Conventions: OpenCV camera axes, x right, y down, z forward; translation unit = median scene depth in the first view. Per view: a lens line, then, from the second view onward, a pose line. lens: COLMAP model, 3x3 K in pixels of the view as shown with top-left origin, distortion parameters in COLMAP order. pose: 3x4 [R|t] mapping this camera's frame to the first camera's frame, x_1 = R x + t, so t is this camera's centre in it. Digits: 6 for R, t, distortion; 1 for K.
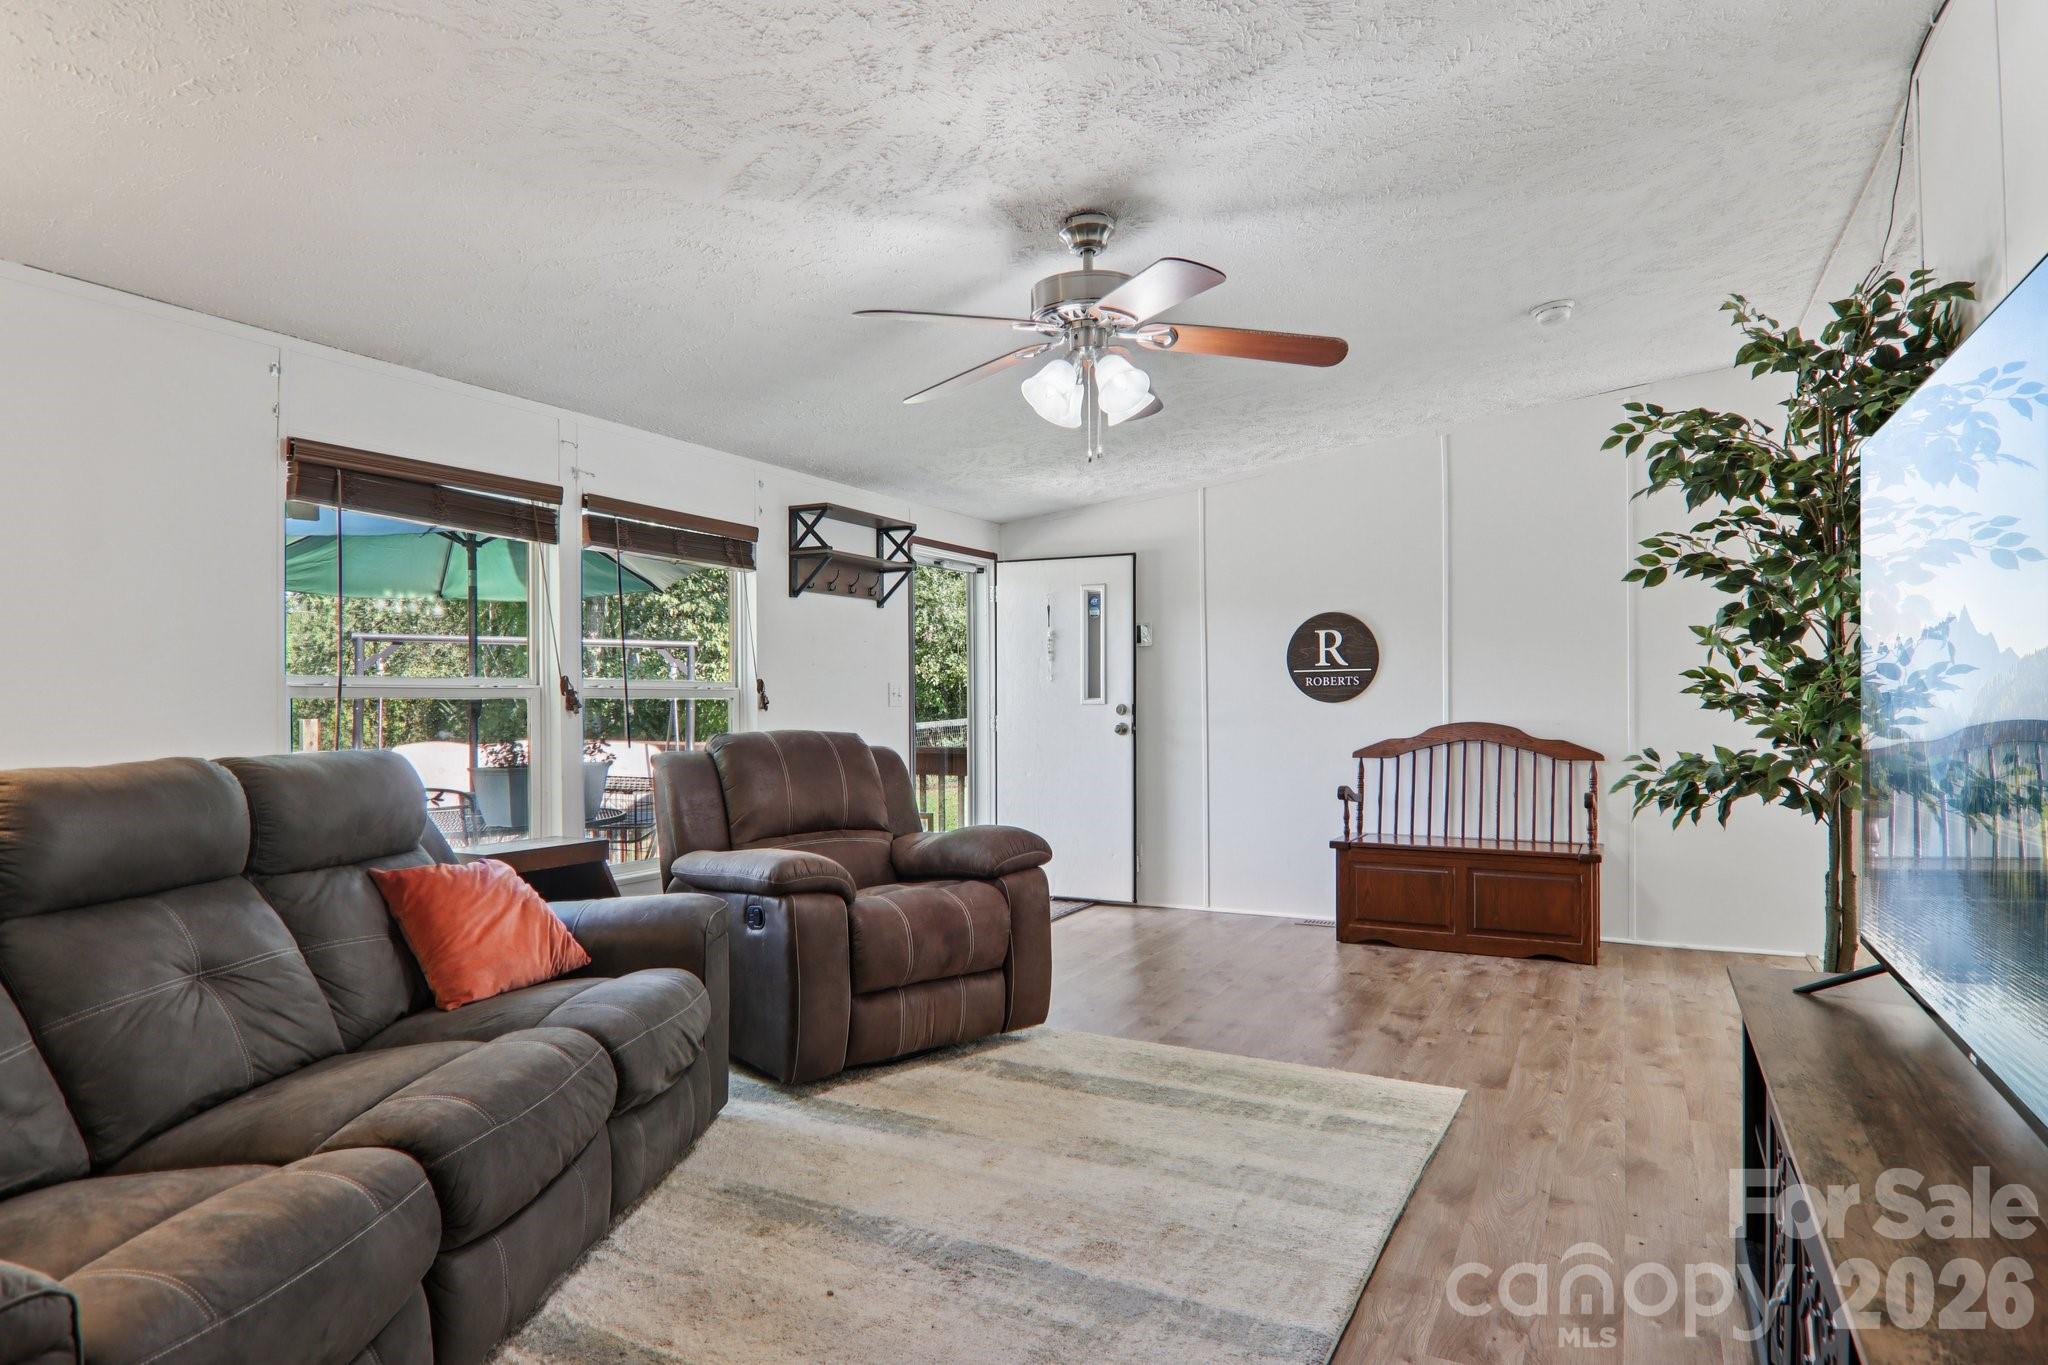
lens RADIAL K [[1167.2, 0, 1038.5], [0, 1167.2, 694.3], [0, 0, 1]] dist [0.007332, -0.020926]
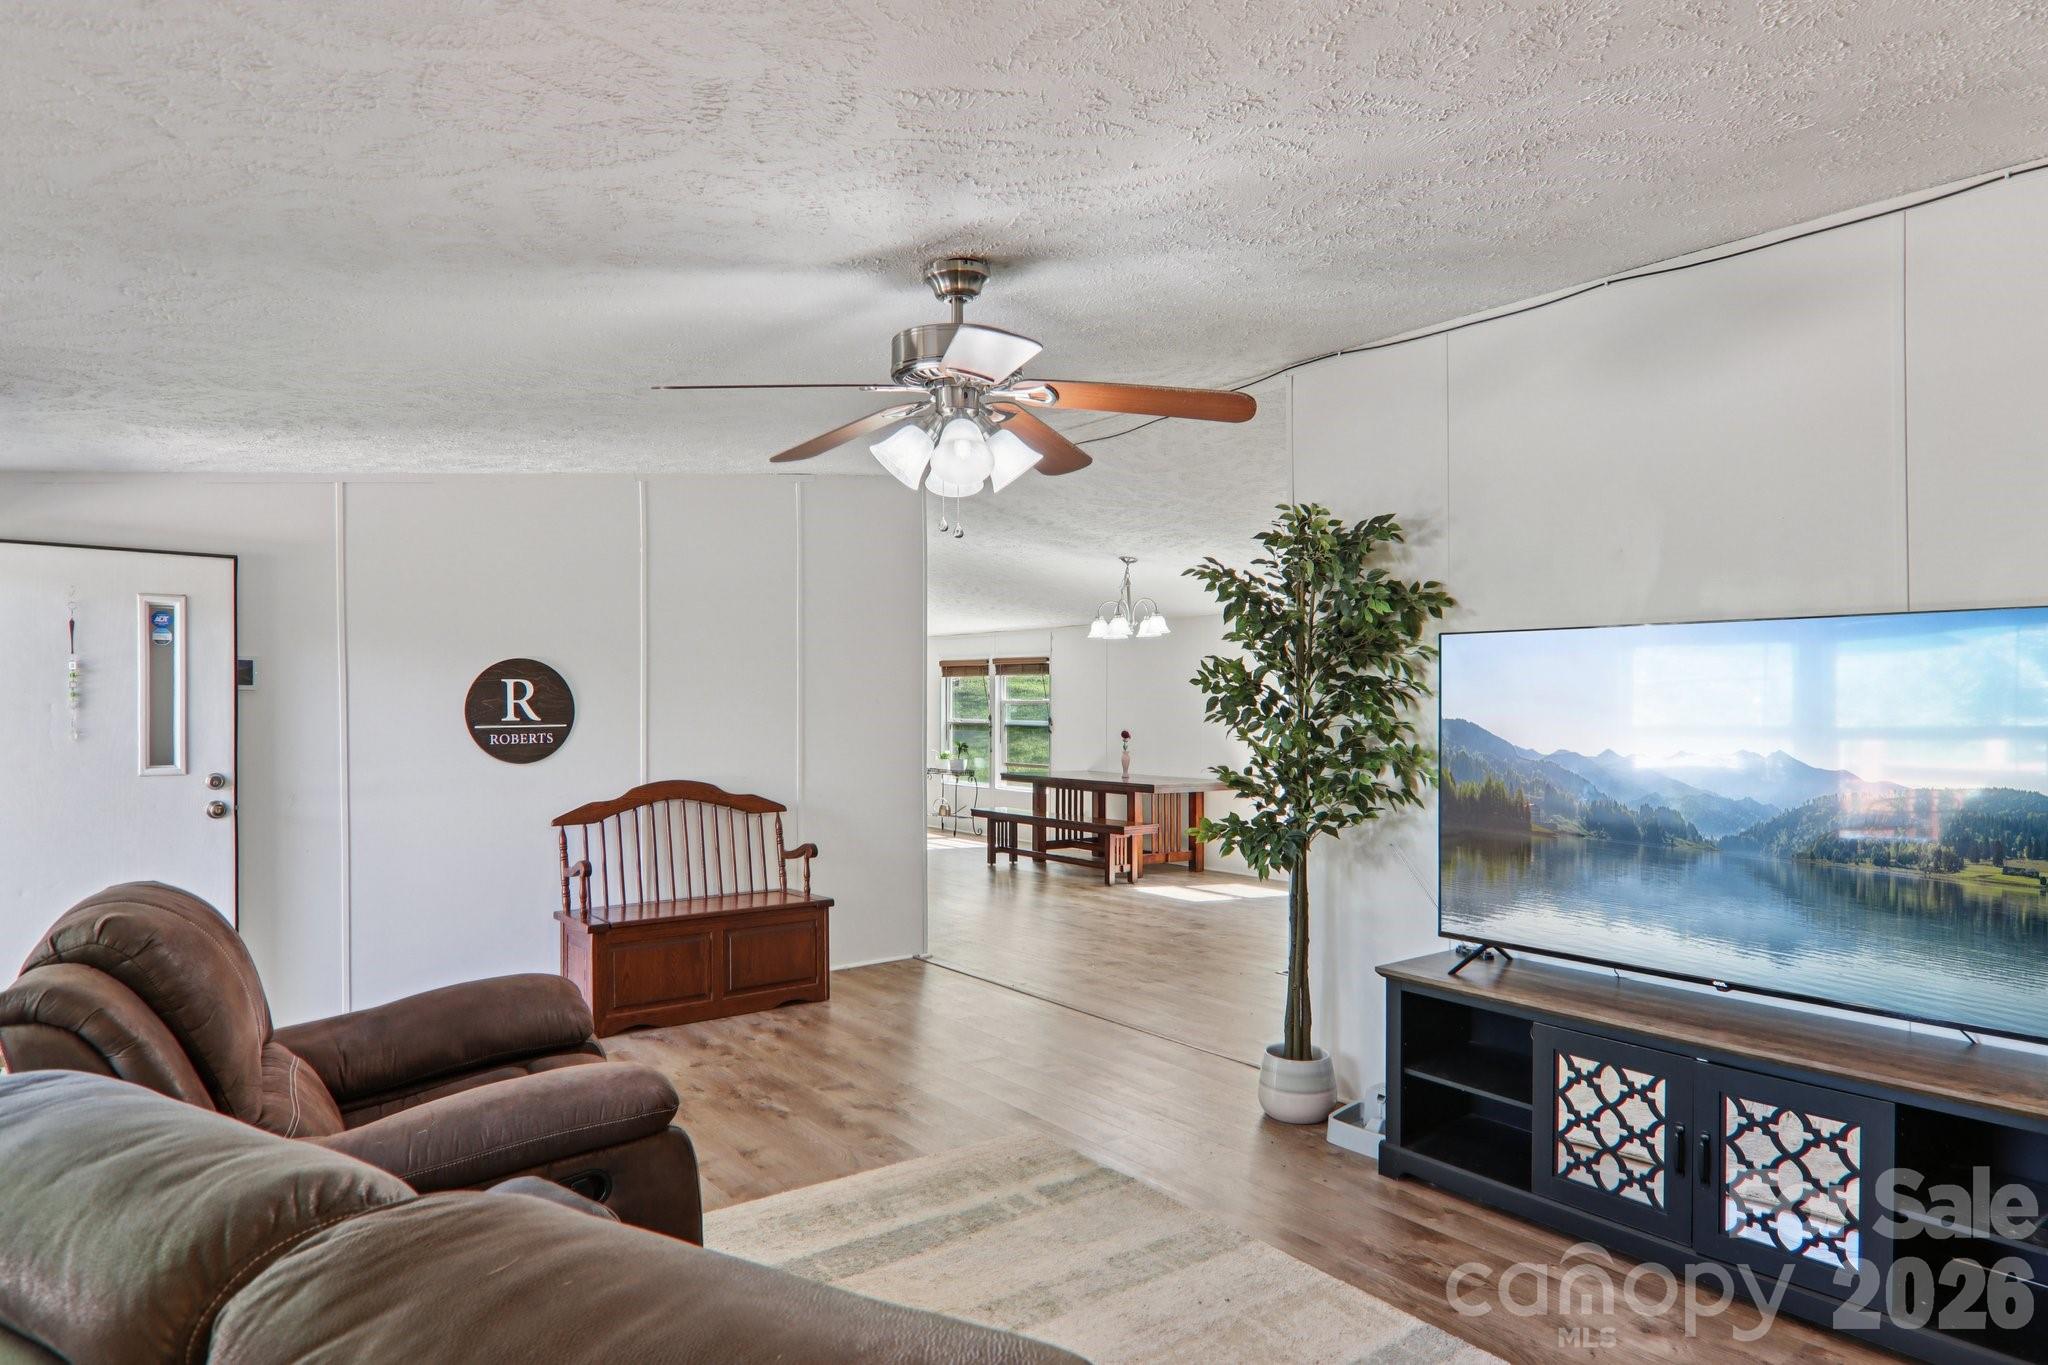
lens RADIAL K [[1167.2, 0, 1033.5], [0, 1167.2, 686.7], [0, 0, 1]] dist [0.007332, -0.020926]
pose [[0.428559, 0.023829, 0.903199, -0.593395], [-0.009557, 0.999716, -0.021840, -0.055728], [-0.903463, 0.000728, 0.428665, 0.467551]]
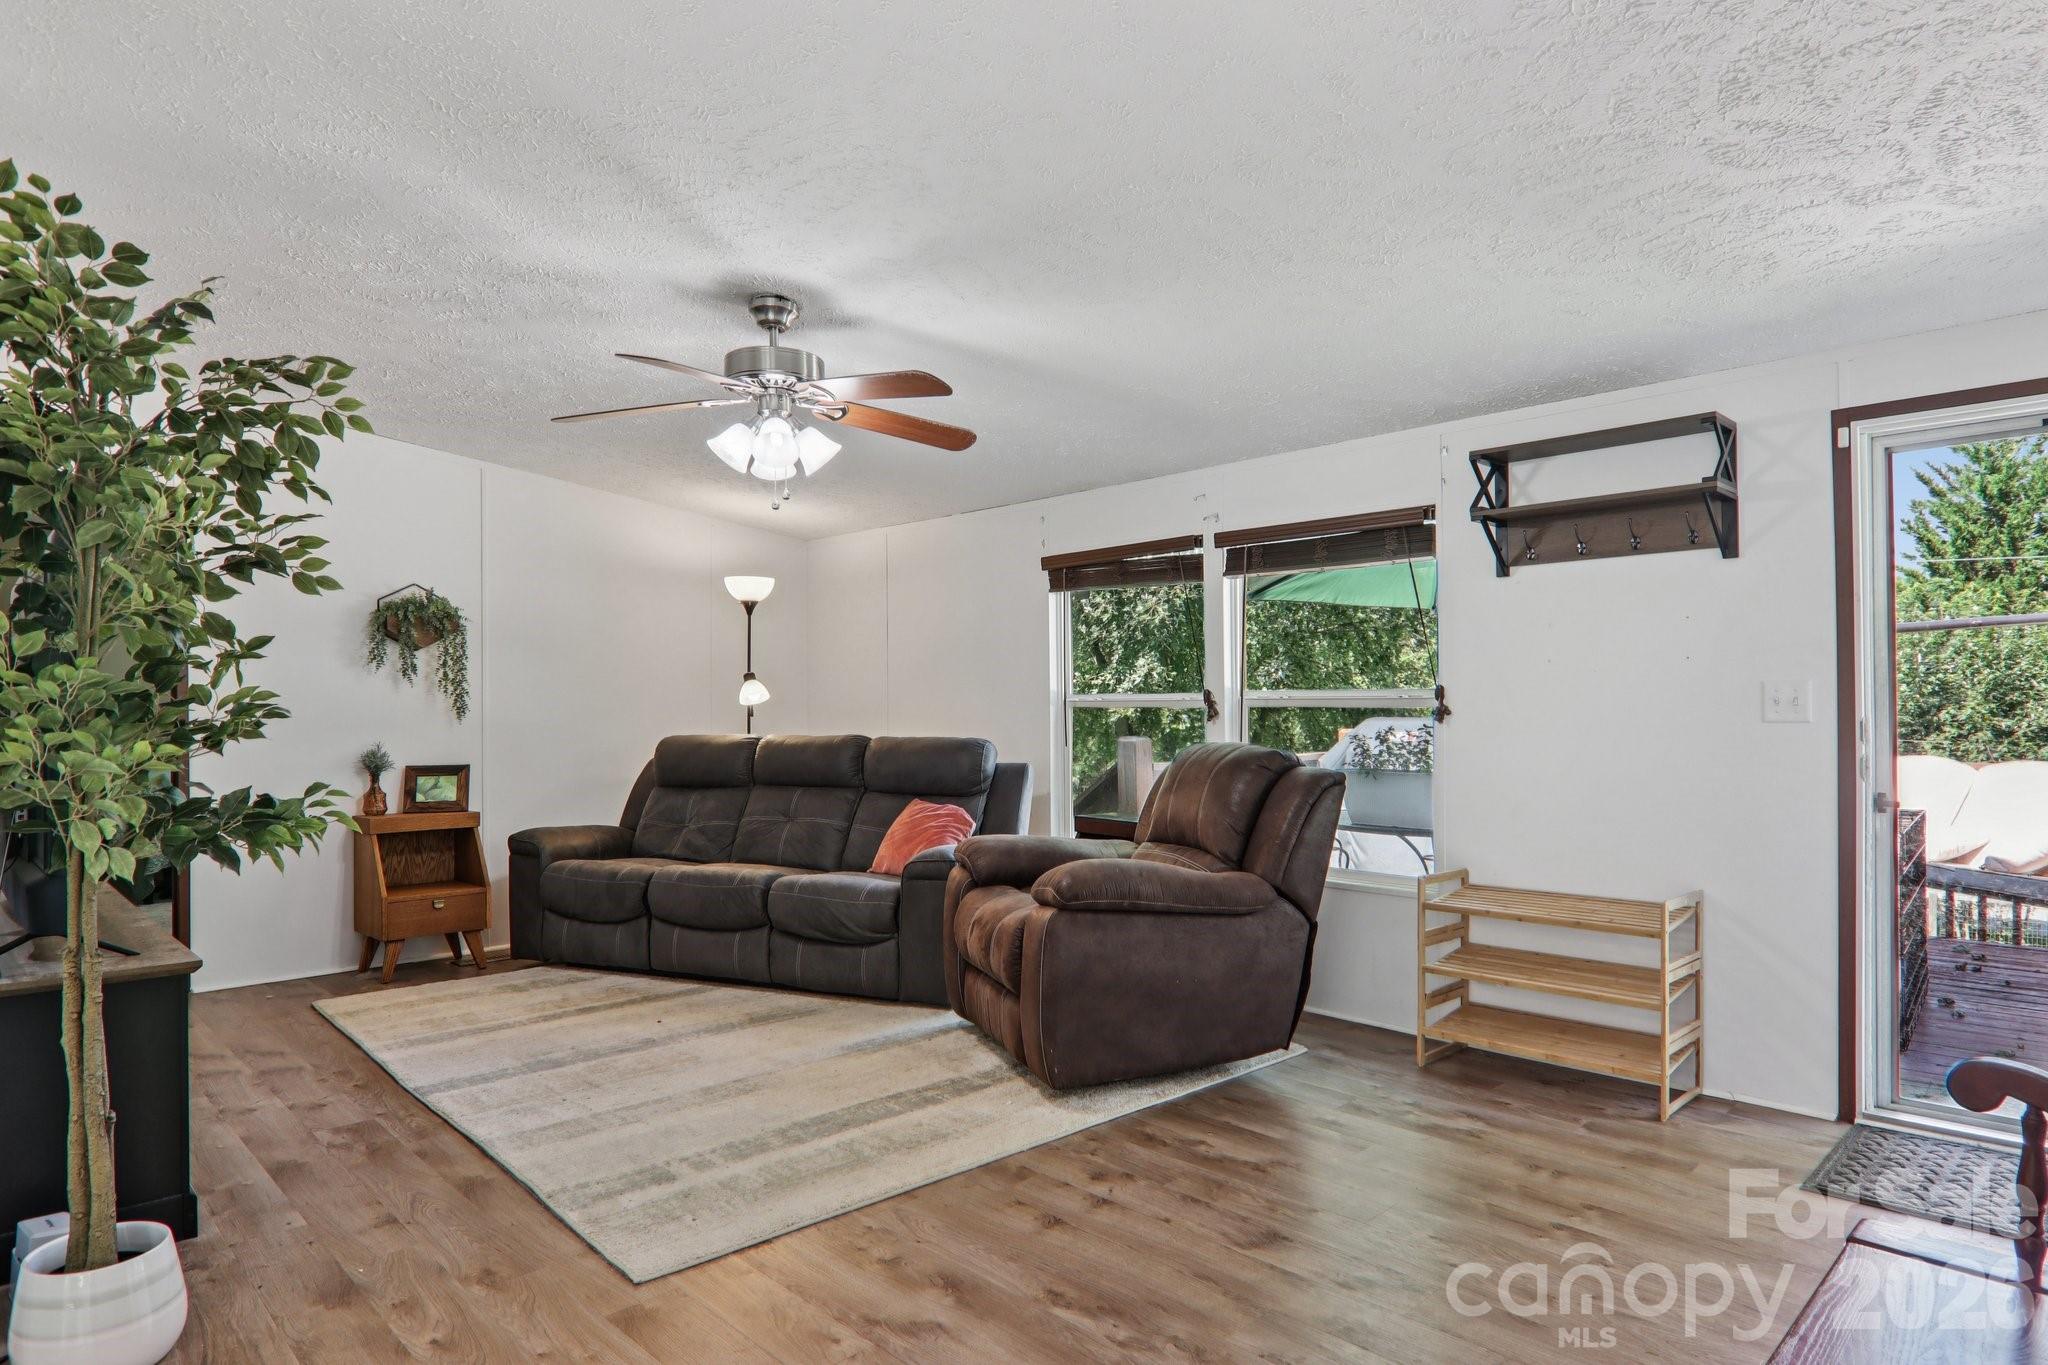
lens RADIAL K [[1167.2, 0, 1015.8], [0, 1167.2, 691.7], [0, 0, 1]] dist [0.007332, -0.020926]
pose [[-0.334341, -0.002662, -0.942448, 0.860733], [0.011187, 0.999914, -0.006793, -0.007898], [0.942386, -0.012814, -0.334283, 1.313487]]
